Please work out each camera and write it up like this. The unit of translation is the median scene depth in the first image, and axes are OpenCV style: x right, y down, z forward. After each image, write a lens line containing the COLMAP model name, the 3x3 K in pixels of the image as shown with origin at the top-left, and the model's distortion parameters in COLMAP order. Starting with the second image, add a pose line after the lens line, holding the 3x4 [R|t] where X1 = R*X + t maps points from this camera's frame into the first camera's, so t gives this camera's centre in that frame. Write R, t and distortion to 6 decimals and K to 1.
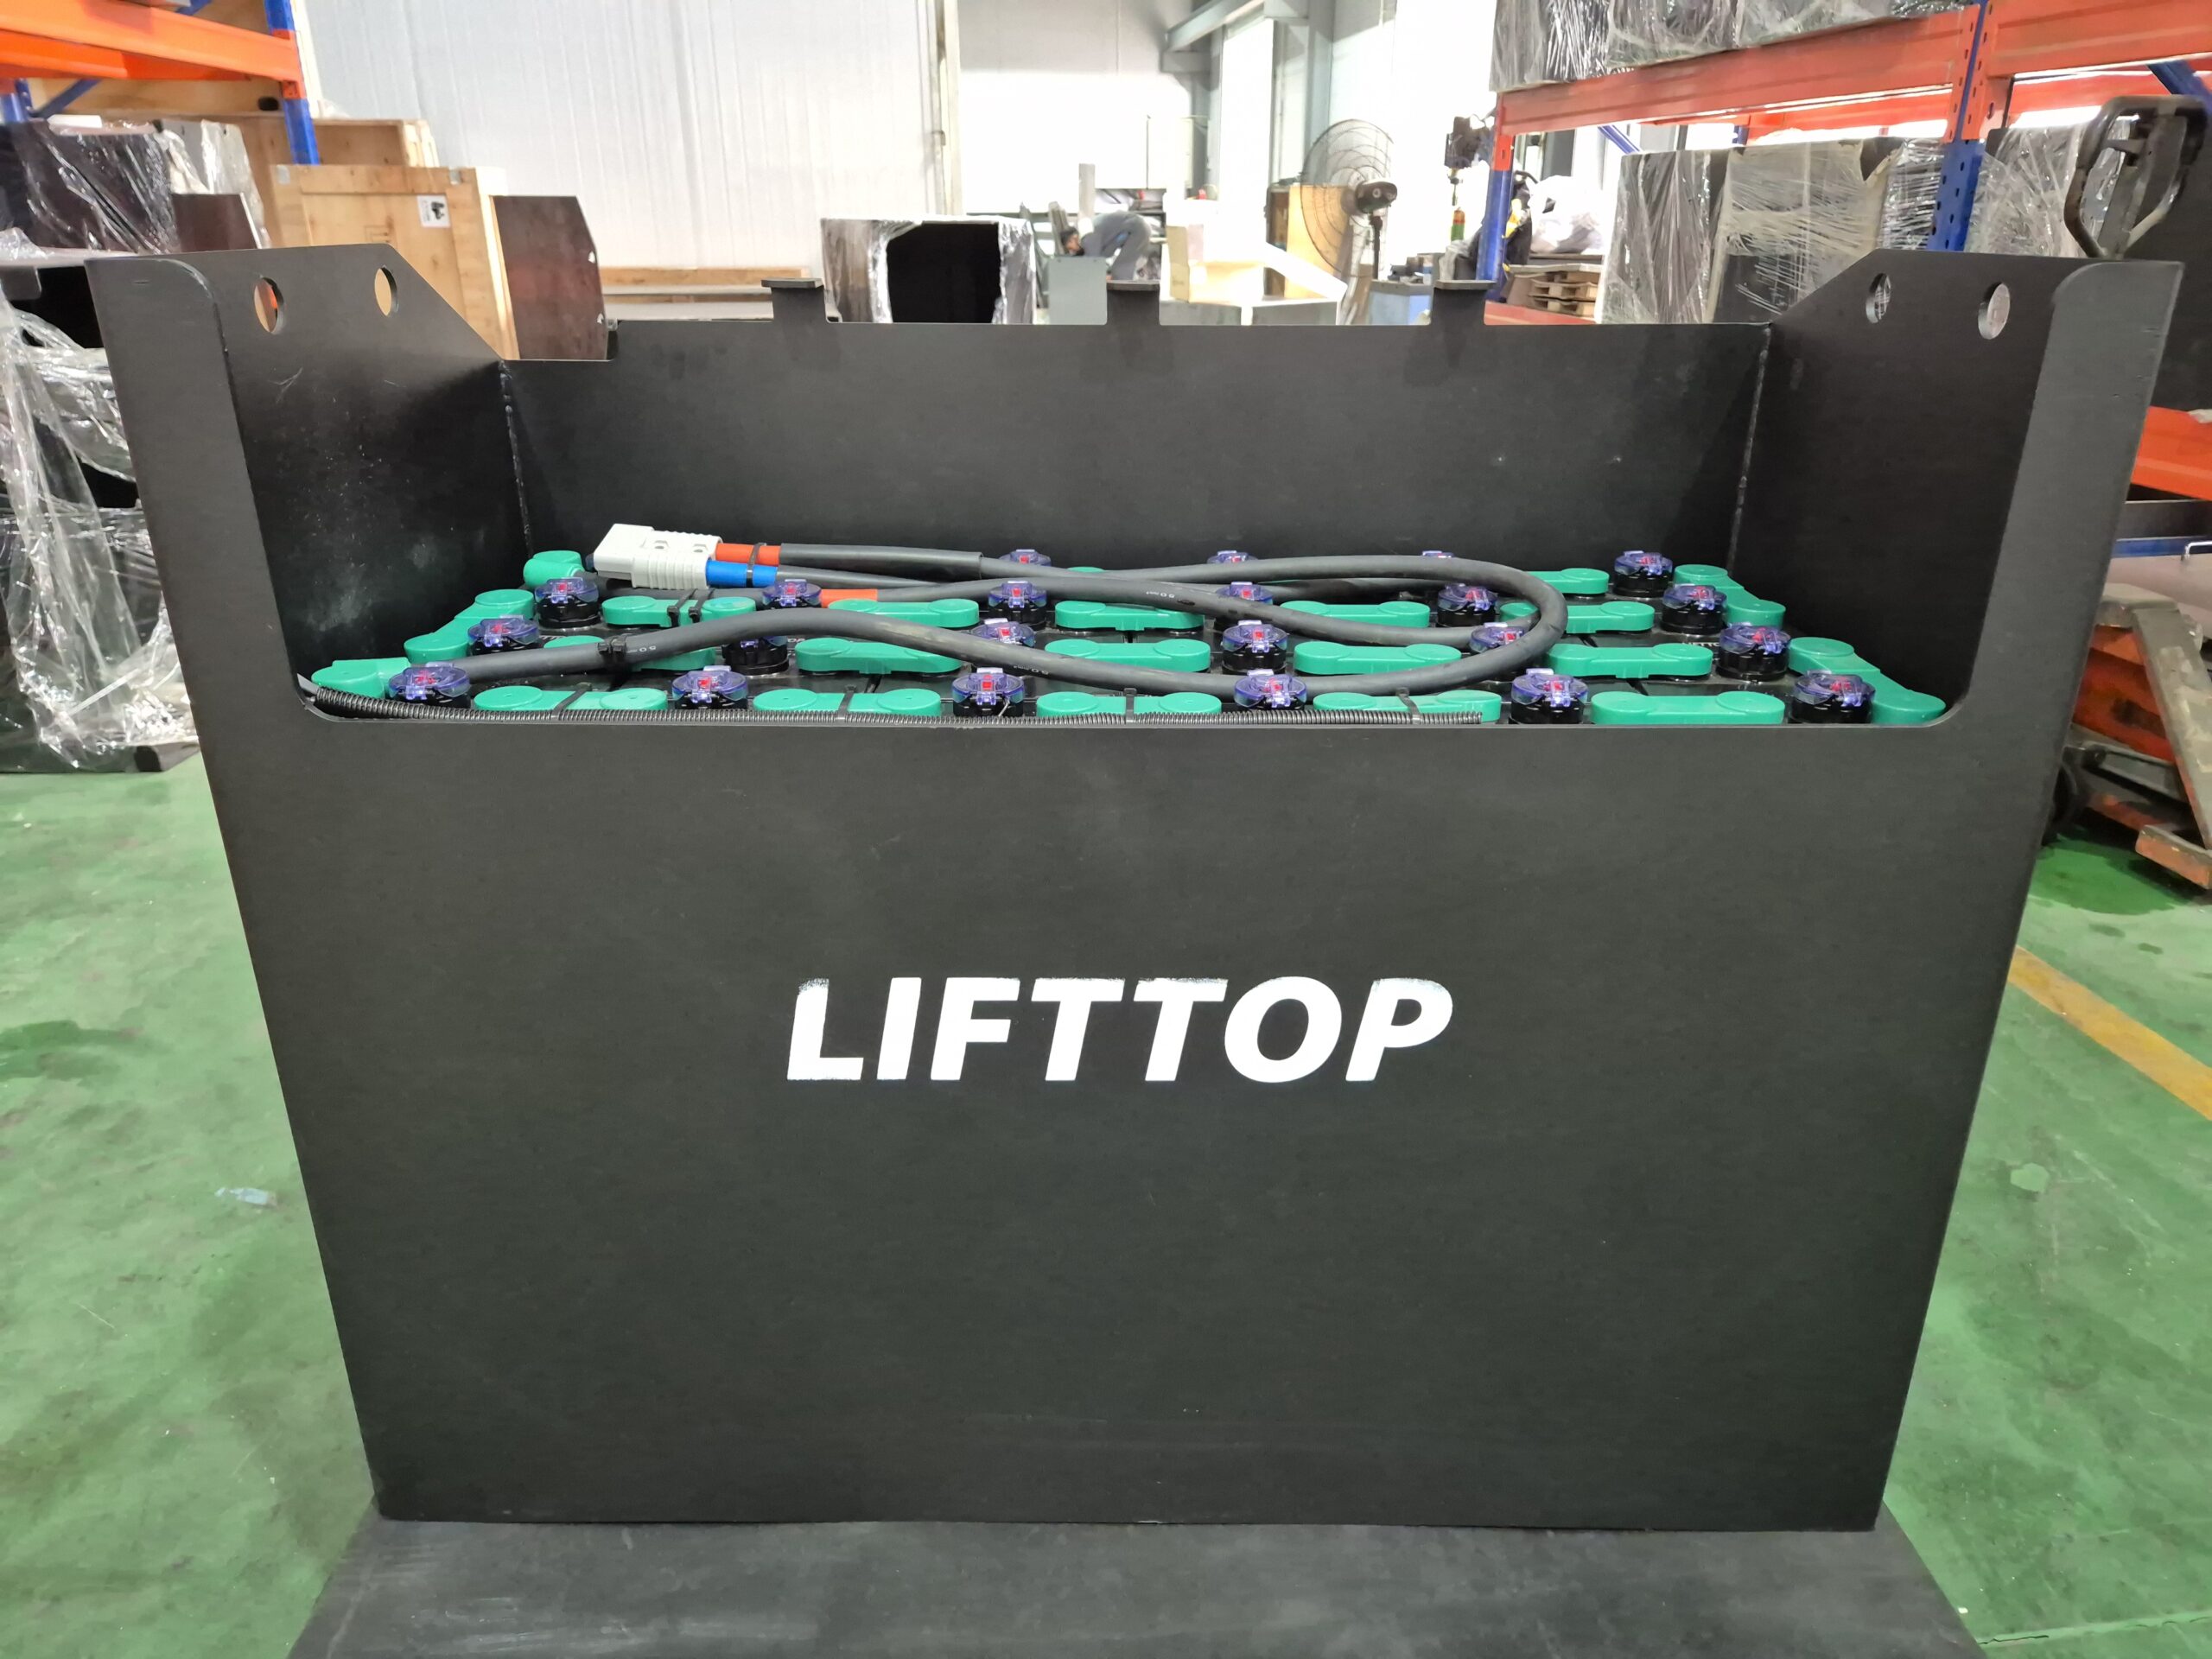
lens RADIAL K [[1487.3, 0, 1150.4], [0, 1487.3, 821.7], [0, 0, 1]] dist [0.041220, -0.035888]
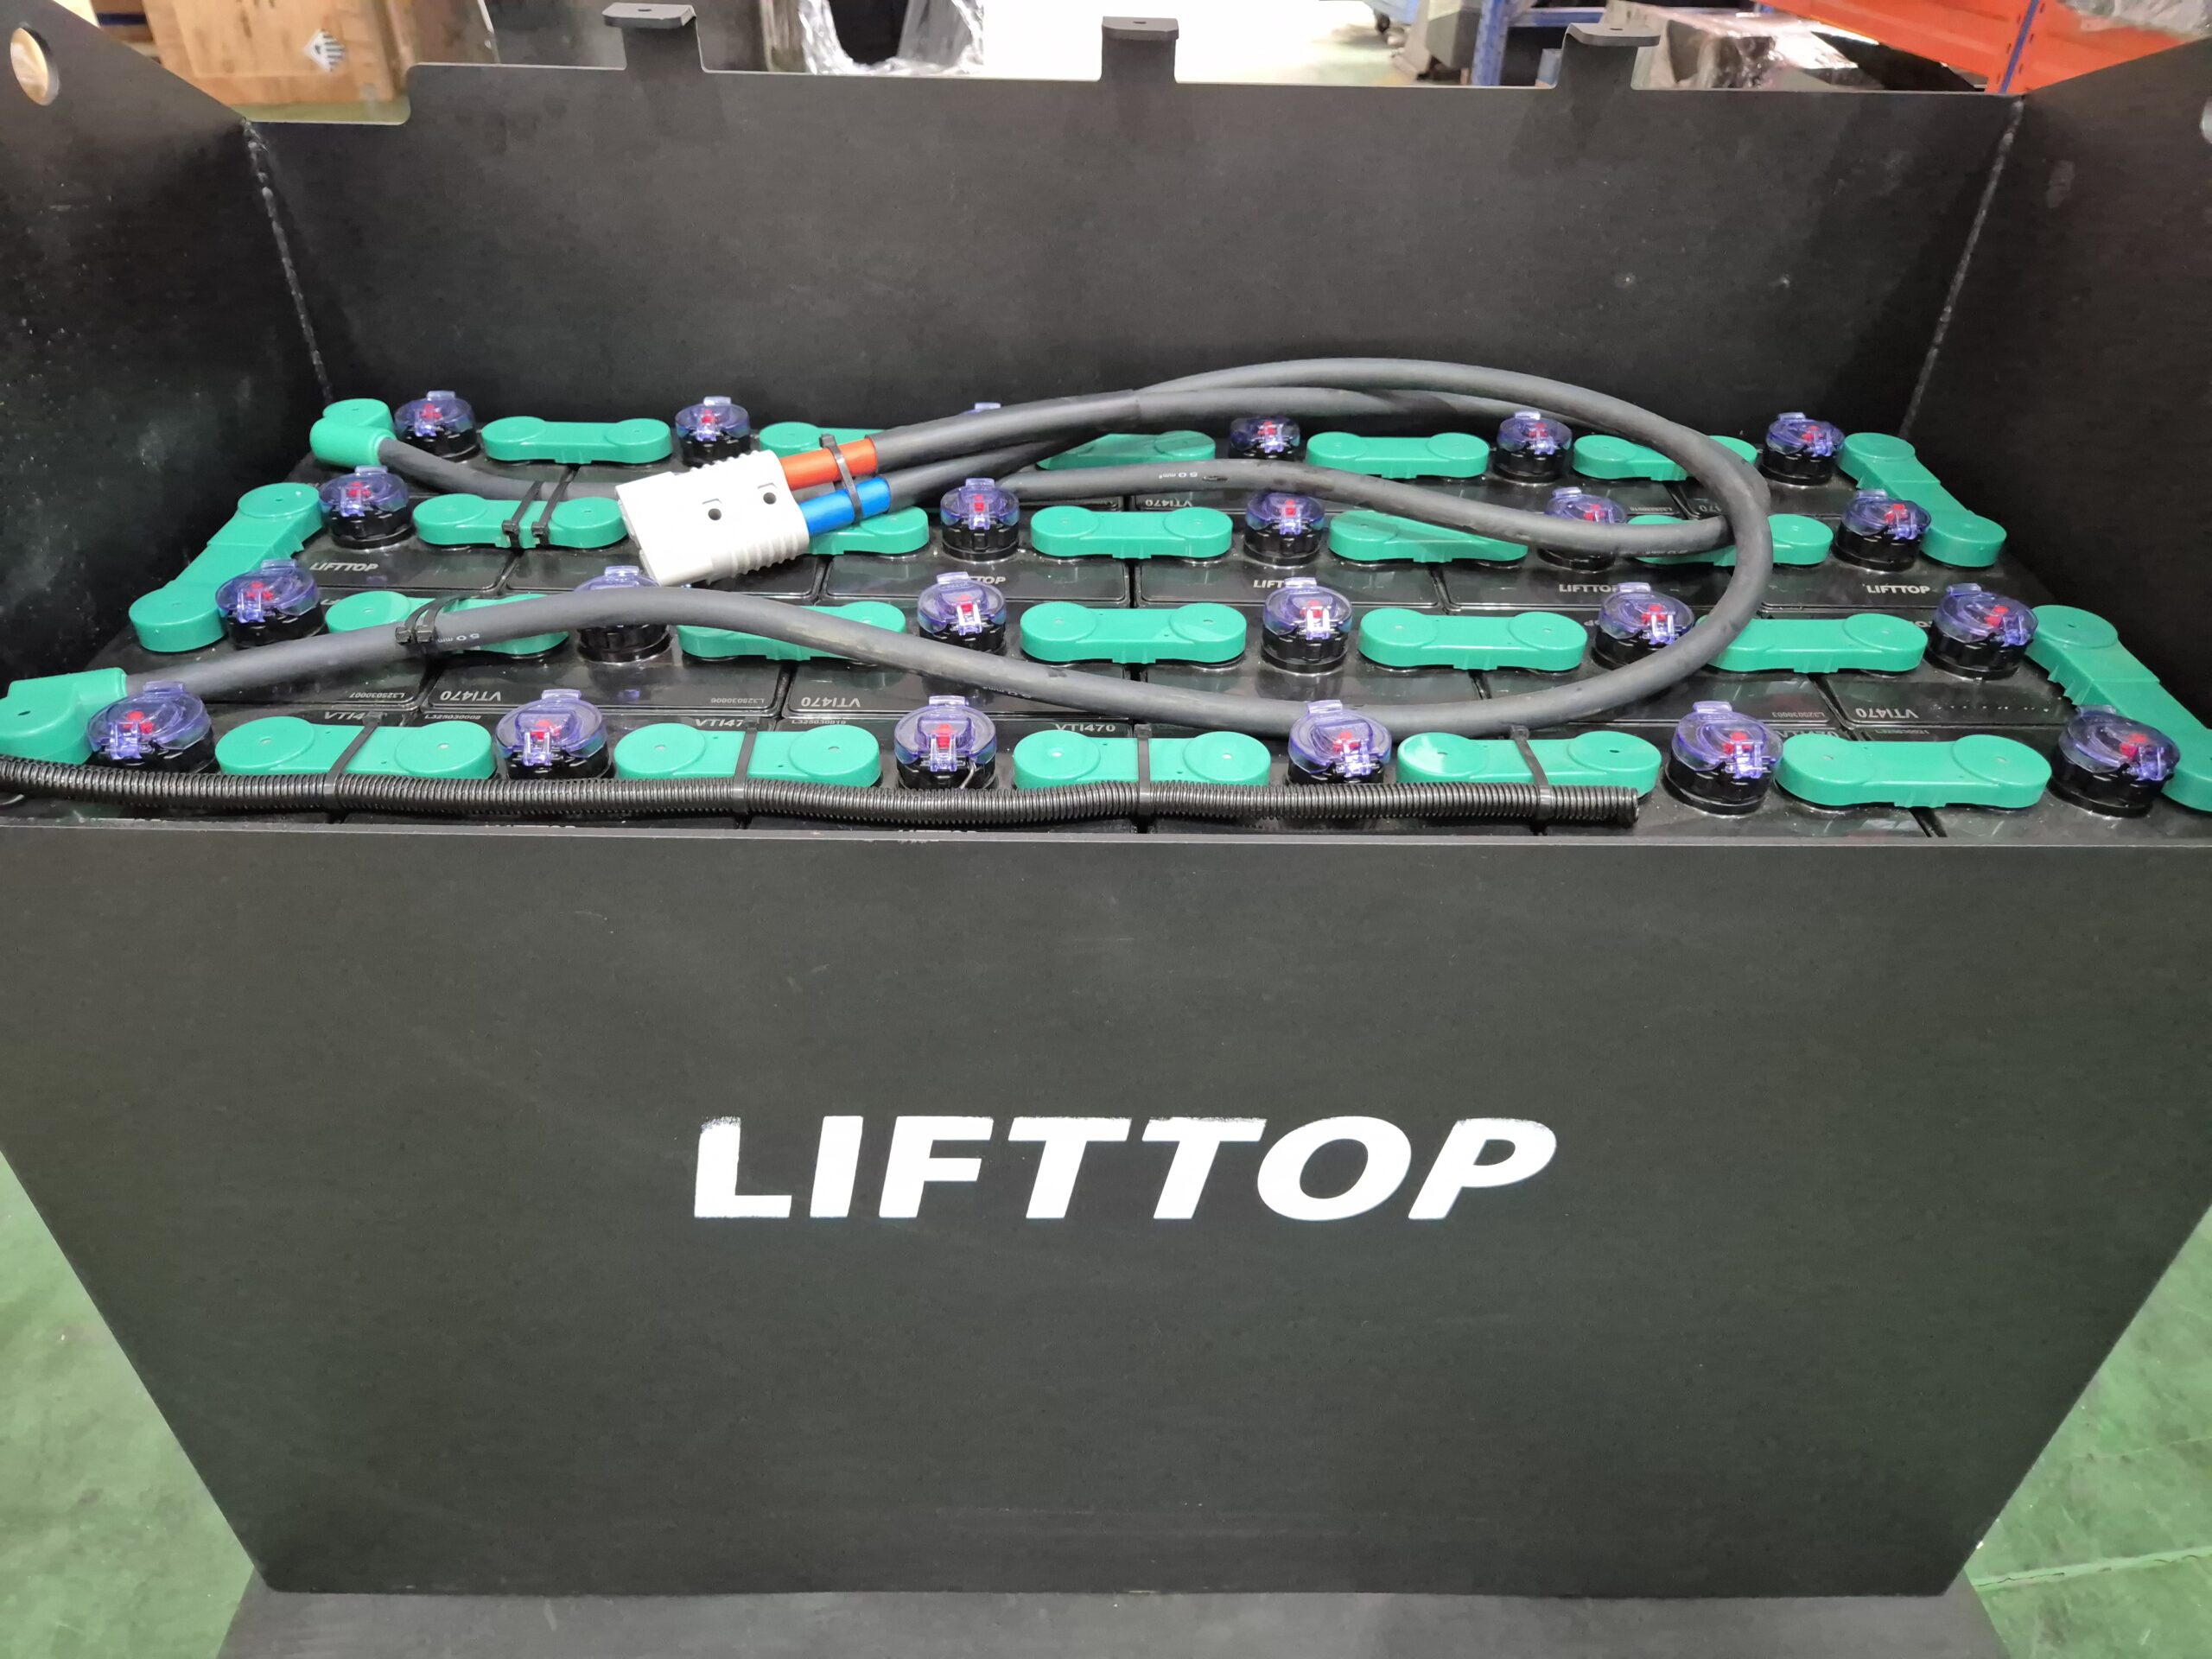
lens RADIAL K [[1487.3, 0, 1121.4], [0, 1487.3, 833.6], [0, 0, 1]] dist [0.041220, -0.035888]
pose [[0.999844, 0.010112, 0.014455, -0.031964], [-0.013445, 0.967292, 0.253311, -0.209669], [-0.011421, -0.253466, 0.967277, 0.276444]]
